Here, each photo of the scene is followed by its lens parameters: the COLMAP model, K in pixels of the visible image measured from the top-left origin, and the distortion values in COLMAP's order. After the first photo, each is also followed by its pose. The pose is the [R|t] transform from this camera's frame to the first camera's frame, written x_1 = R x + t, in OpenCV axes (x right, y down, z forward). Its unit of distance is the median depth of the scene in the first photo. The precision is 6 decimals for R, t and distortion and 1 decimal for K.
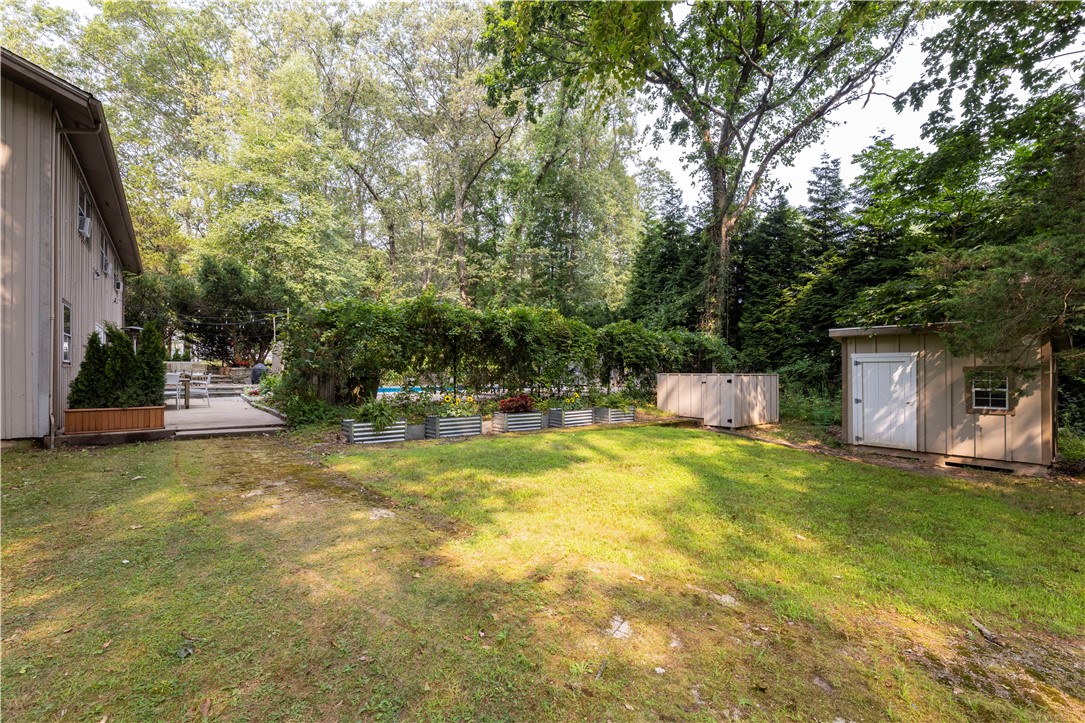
lens RADIAL K [[450.2, 0, 545.4], [0, 450.2, 360.5], [0, 0, 1]] dist [0.000826, 0.000169]
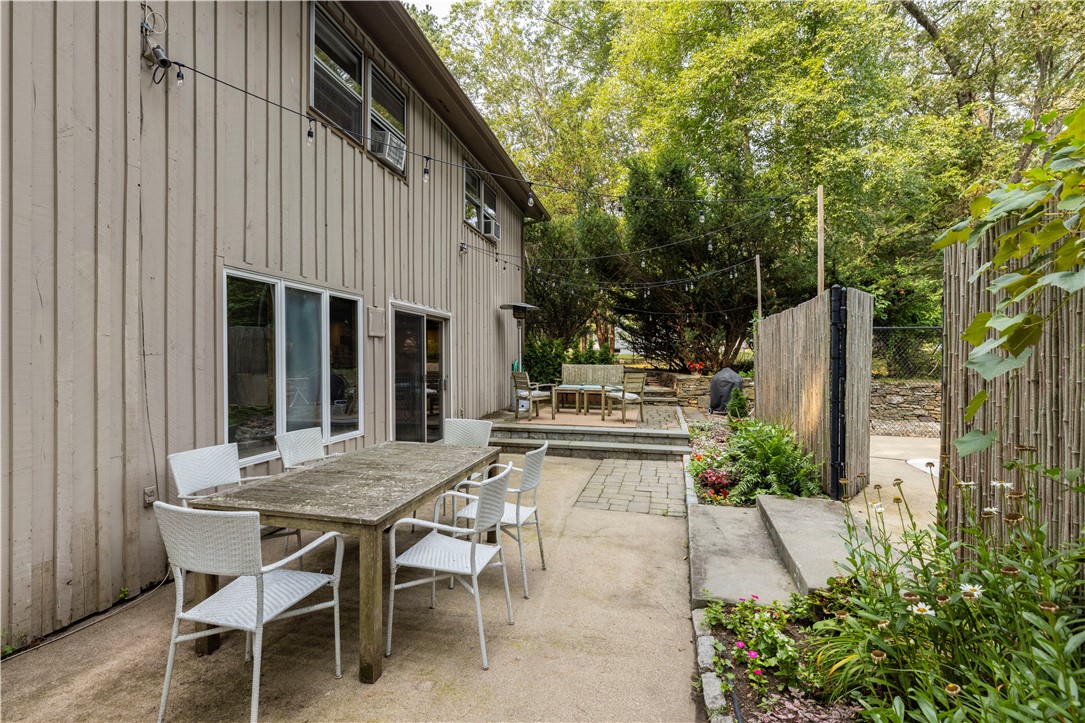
lens RADIAL K [[492.0, 0, 542.5], [0, 492.0, 357.1], [0, 0, 1]] dist [-0.000852, 0.000100]
pose [[0.605481, -0.002531, -0.795856, -0.233070], [0.011024, 0.999926, 0.005207, -0.006297], [0.795783, -0.011926, 0.605464, 0.365831]]
